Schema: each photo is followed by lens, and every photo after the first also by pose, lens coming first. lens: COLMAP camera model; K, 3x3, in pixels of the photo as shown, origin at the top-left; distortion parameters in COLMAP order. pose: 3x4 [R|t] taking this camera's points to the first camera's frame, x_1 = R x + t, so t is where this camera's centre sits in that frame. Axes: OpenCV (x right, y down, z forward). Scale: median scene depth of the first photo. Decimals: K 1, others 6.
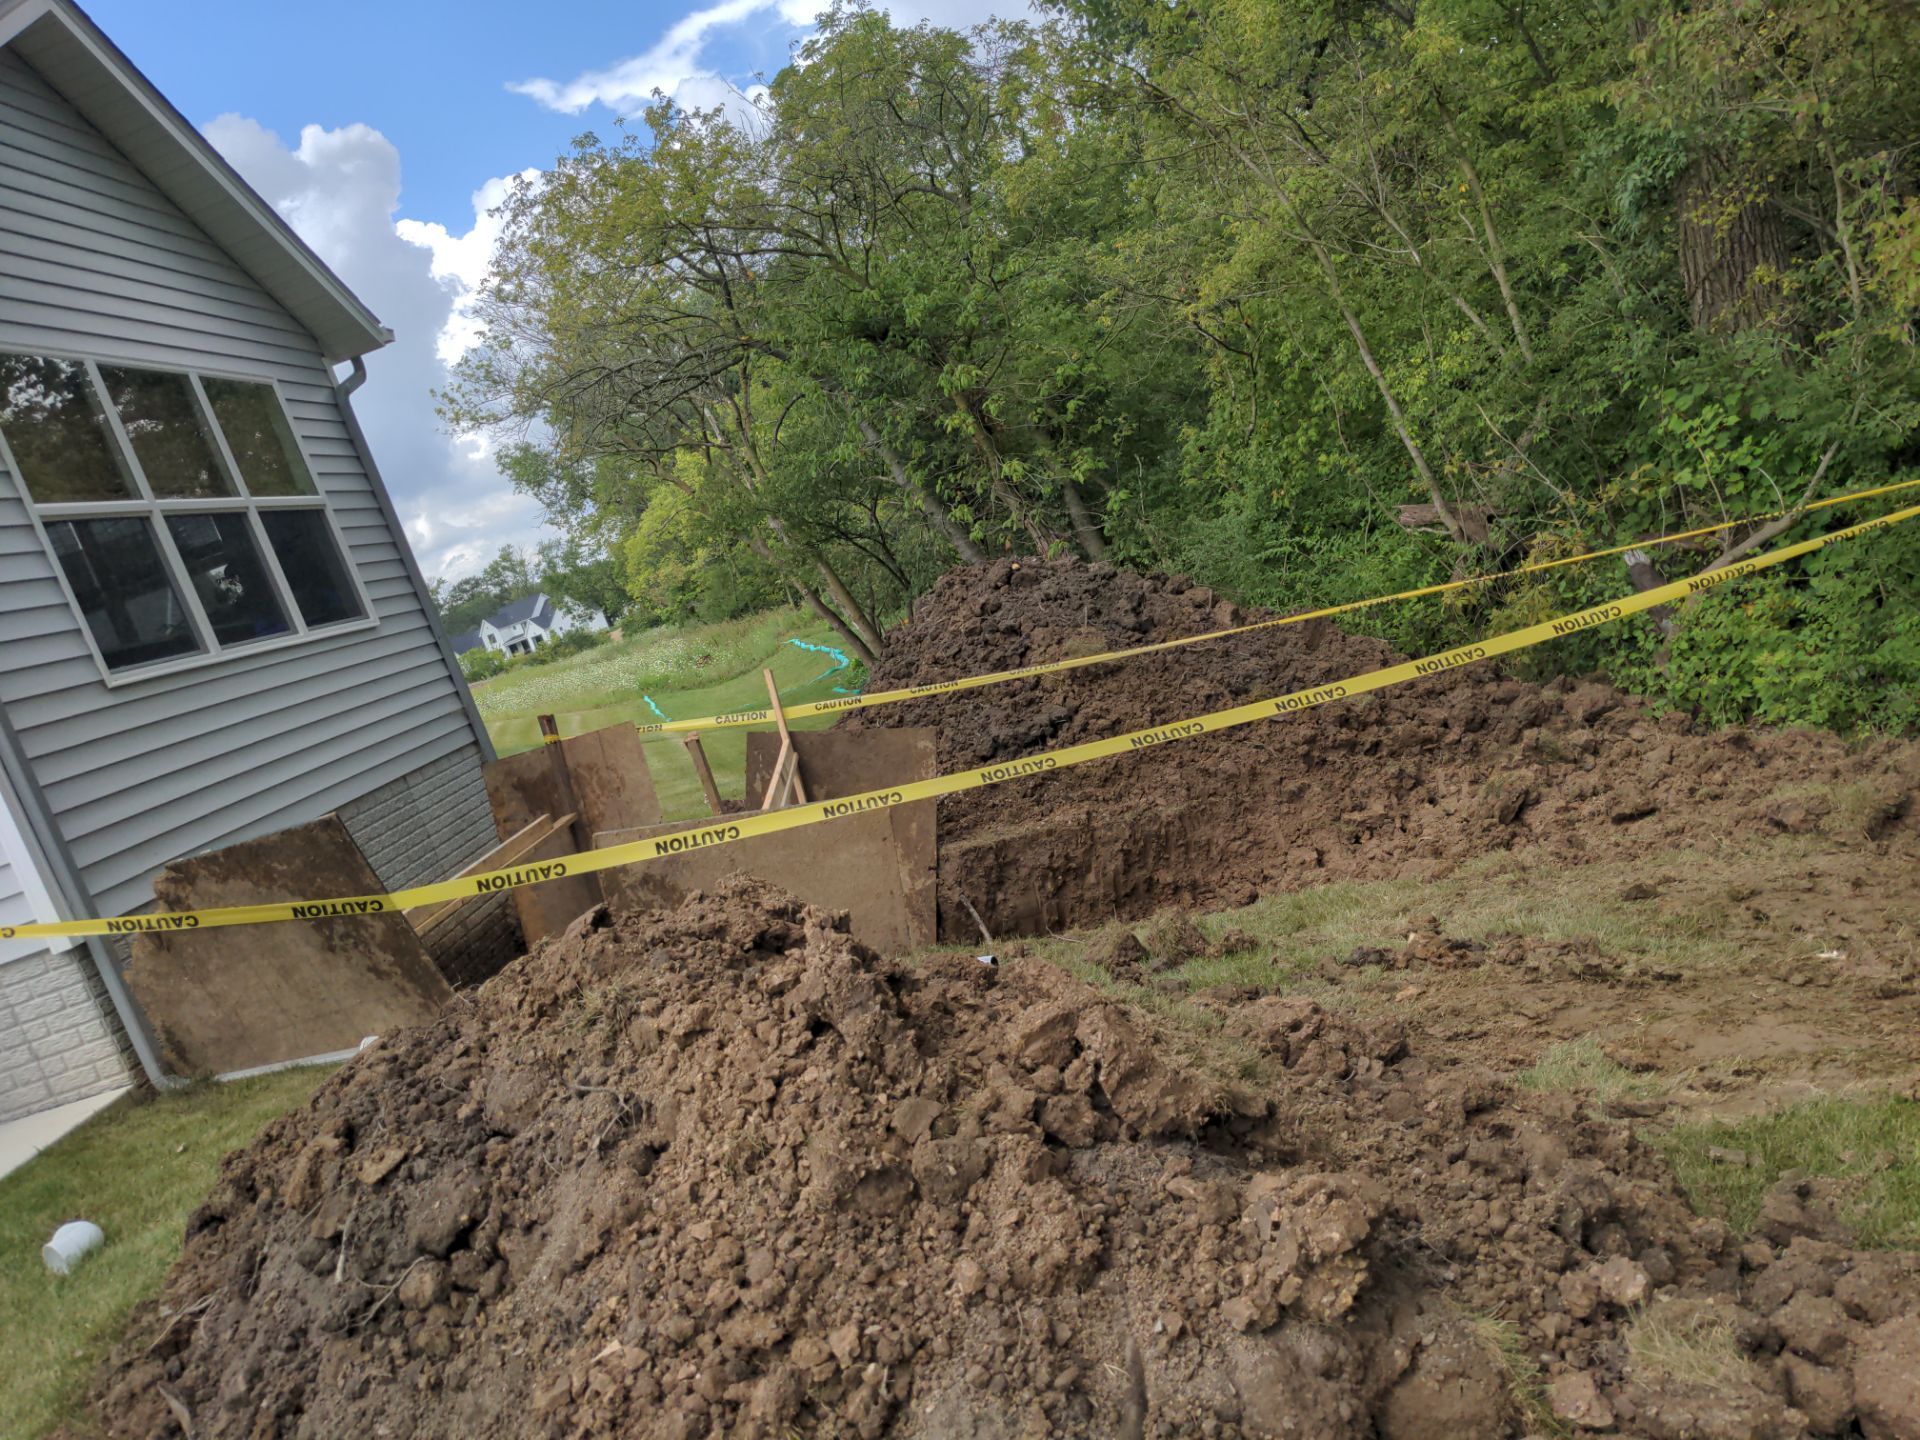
lens RADIAL K [[1517.9, 0, 1017.9], [0, 1517.9, 758.2], [0, 0, 1]] dist [0.053510, -0.079789]
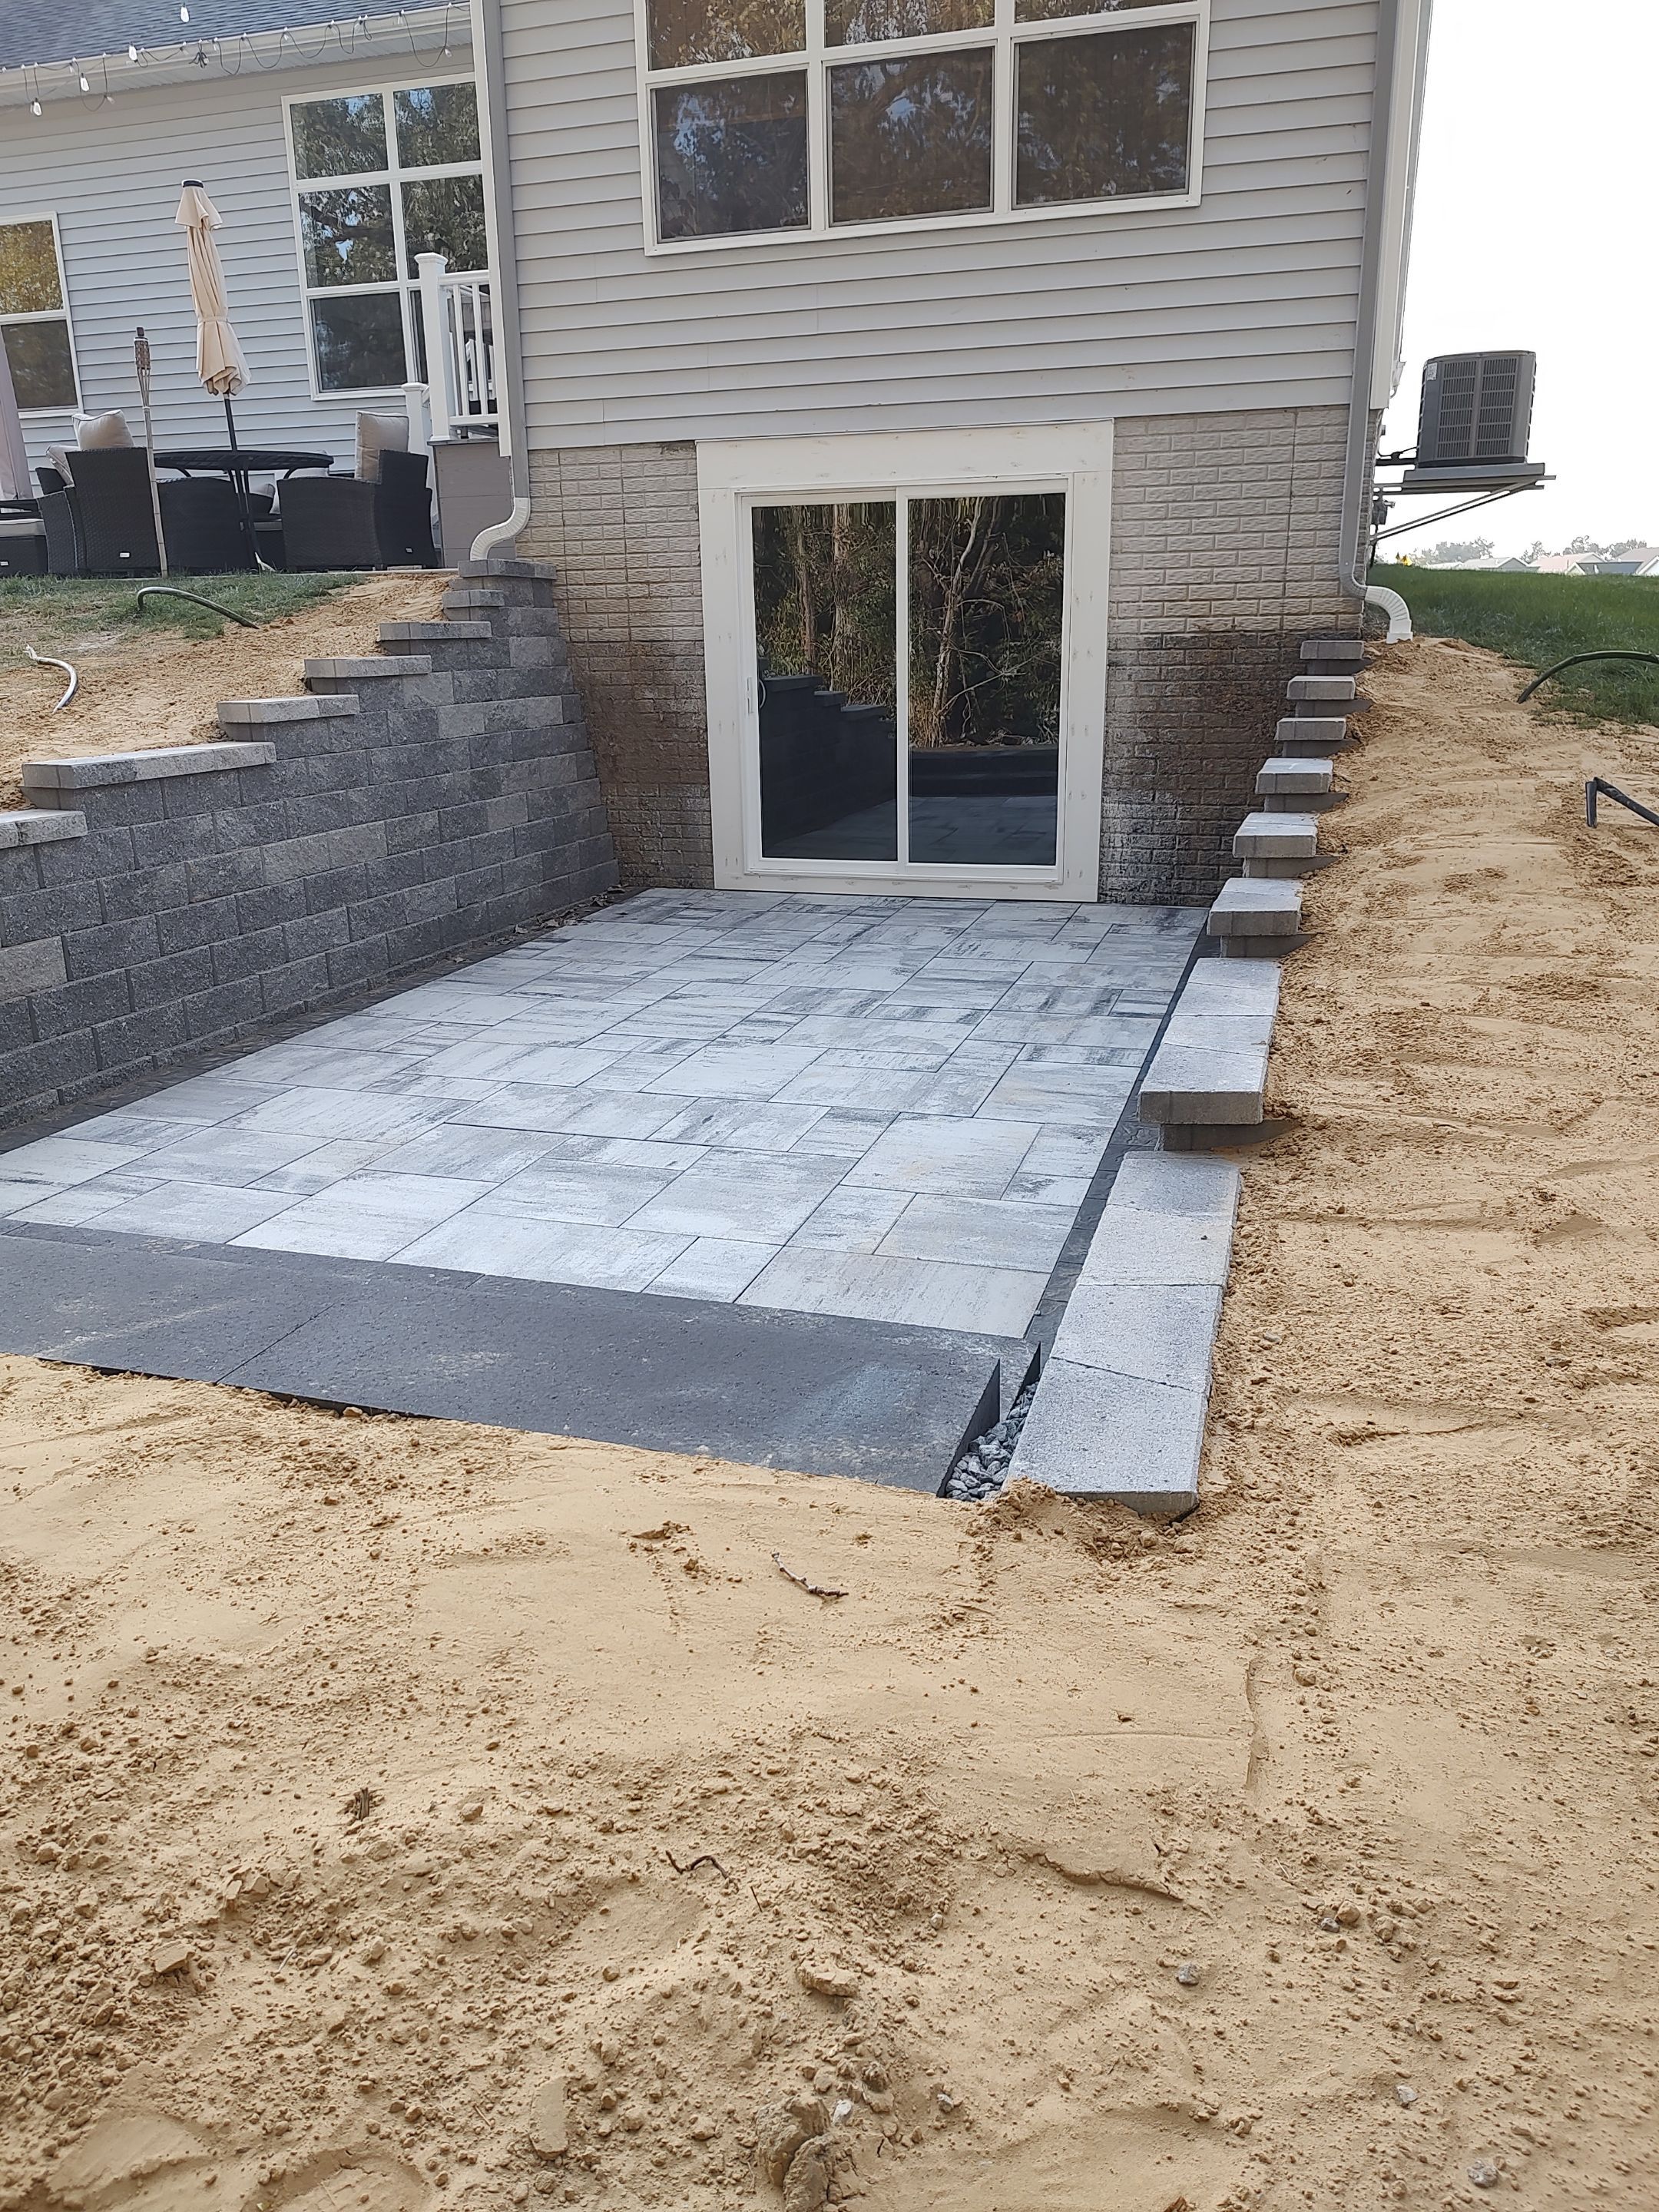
lens RADIAL K [[1581.6, 0, 818.3], [0, 1581.6, 1091.5], [0, 0, 1]] dist [0.030145, -0.026139]
pose [[-0.282497, 0.572738, -0.769524, 0.075118], [-0.060848, 0.789885, 0.610229, -0.032125], [0.957336, 0.219211, -0.188290, 0.163016]]
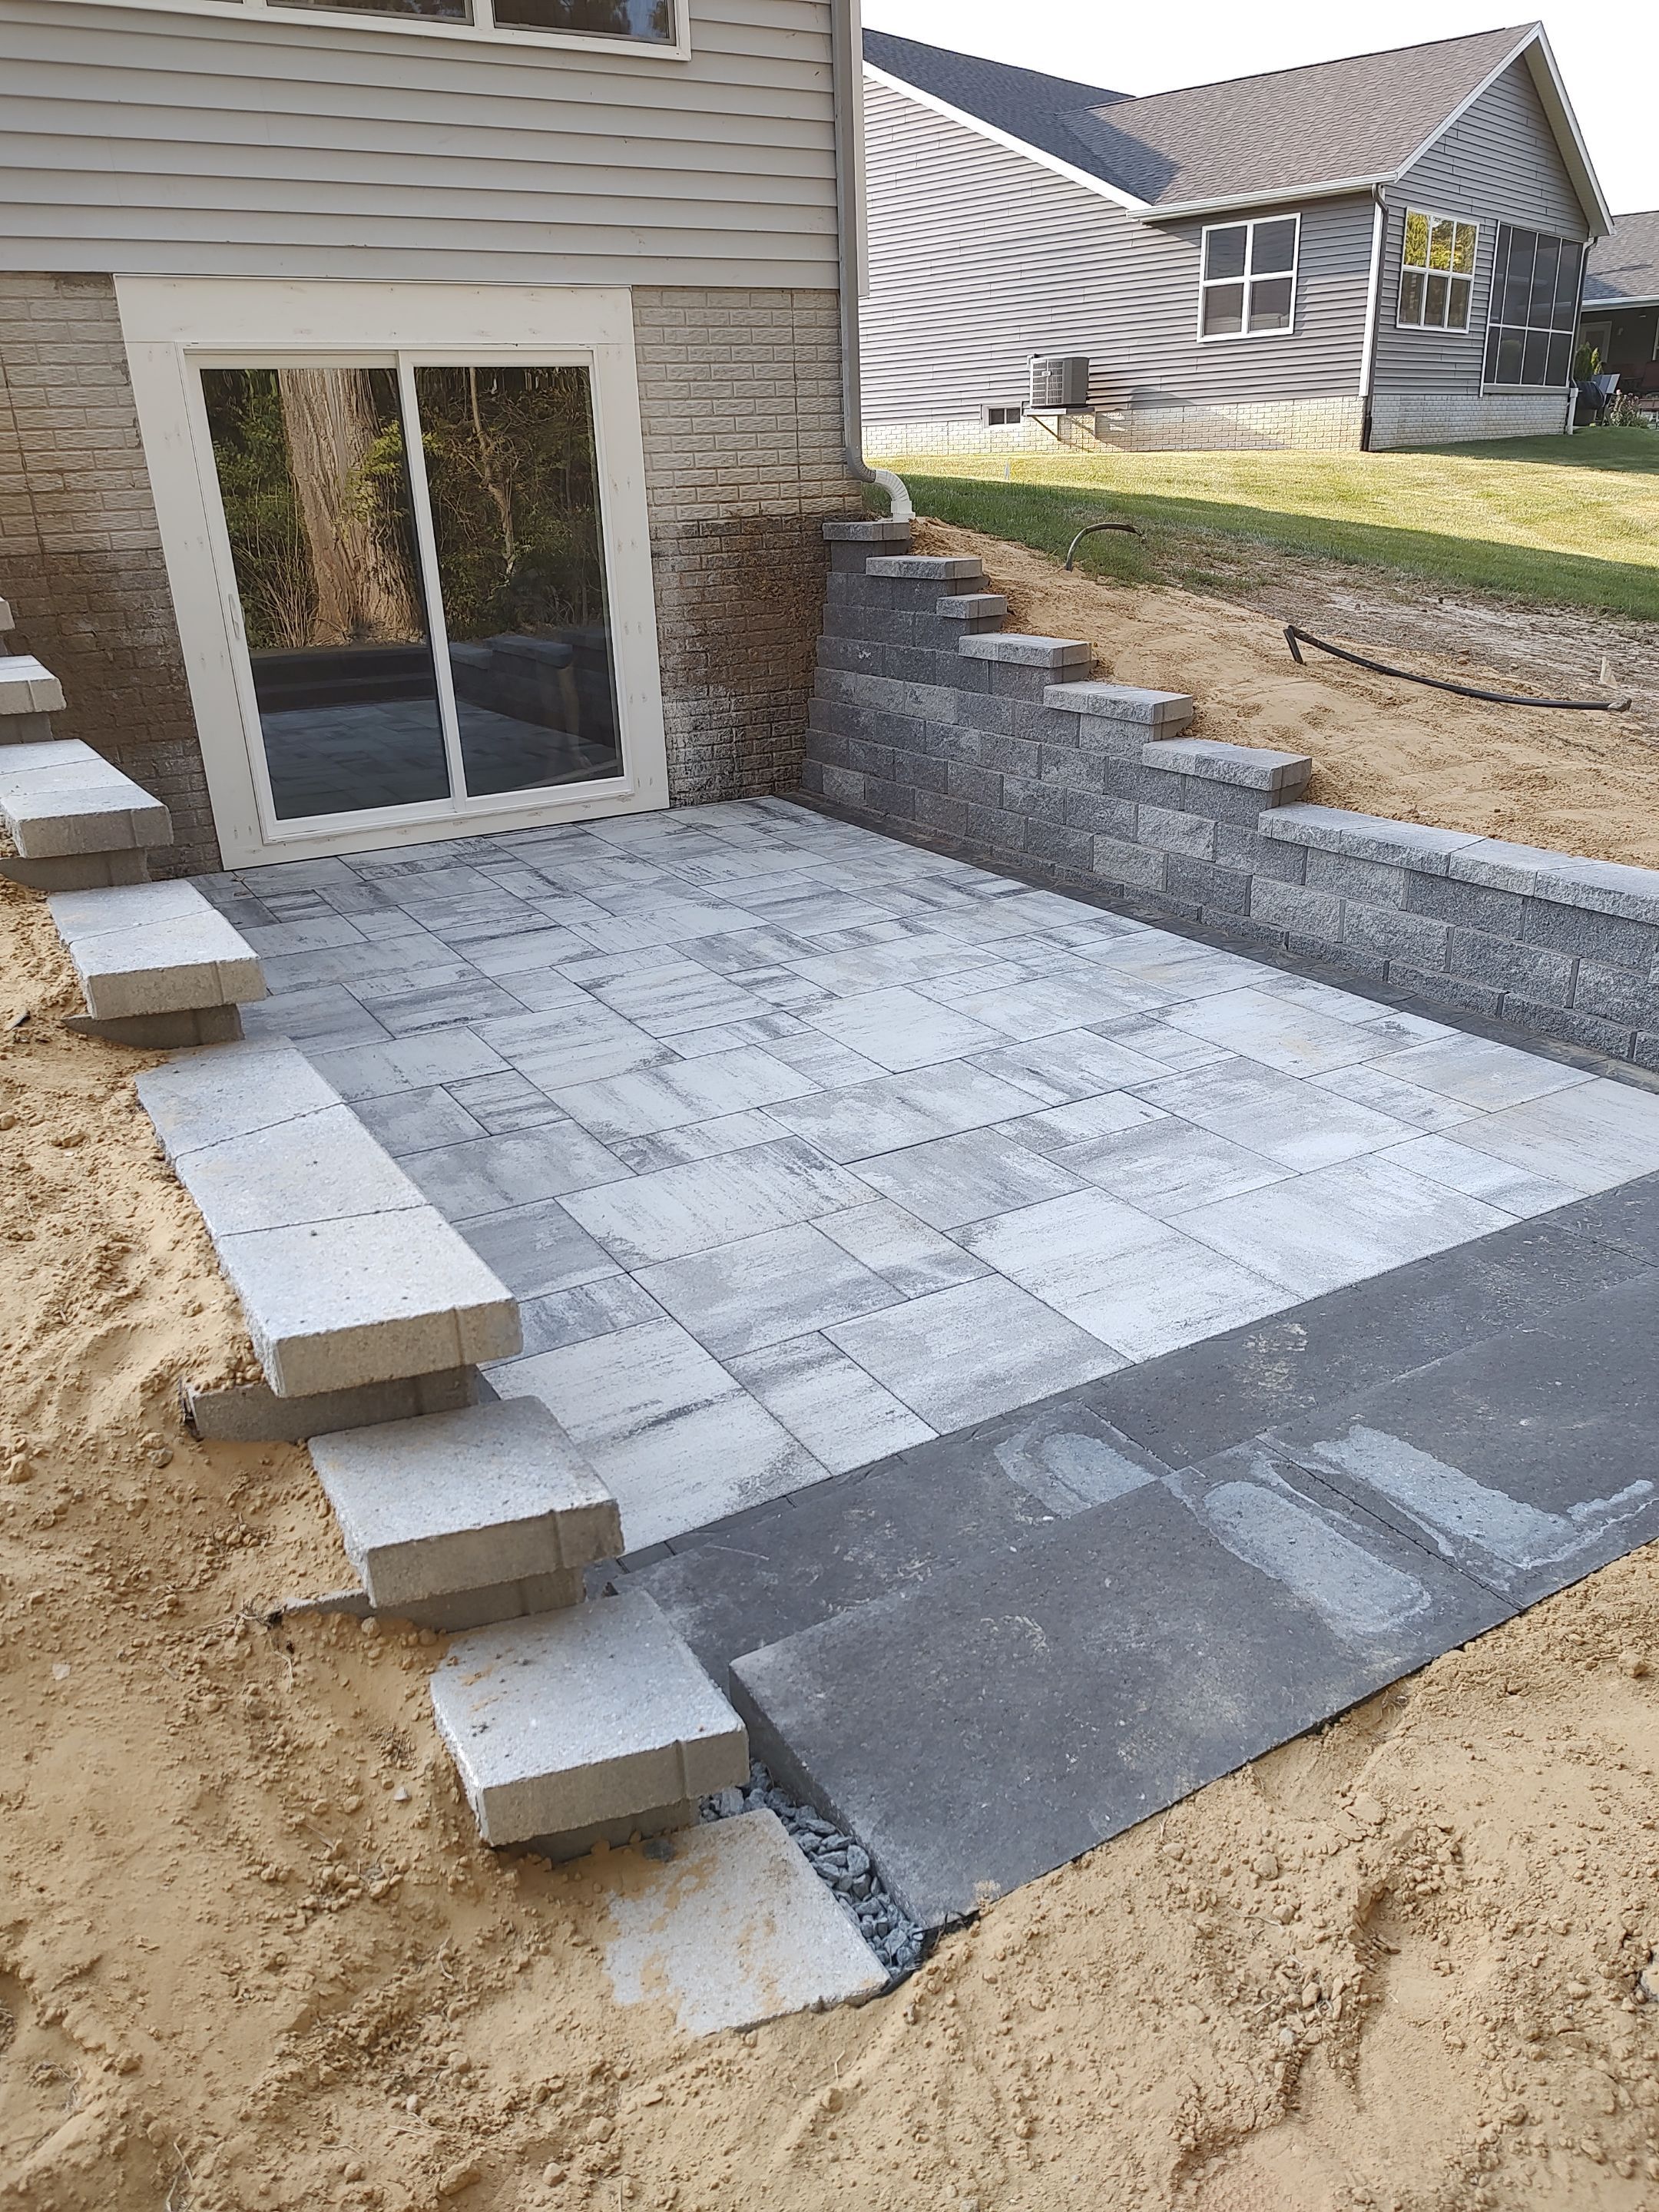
lens RADIAL K [[1581.6, 0, 833.2], [0, 1581.6, 1095.9], [0, 0, 1]] dist [0.030145, -0.026139]
pose [[0.485424, 0.592297, -0.643078, 0.059094], [-0.287067, 0.802751, 0.522670, -0.016464], [0.825807, -0.069110, 0.559703, 0.092370]]
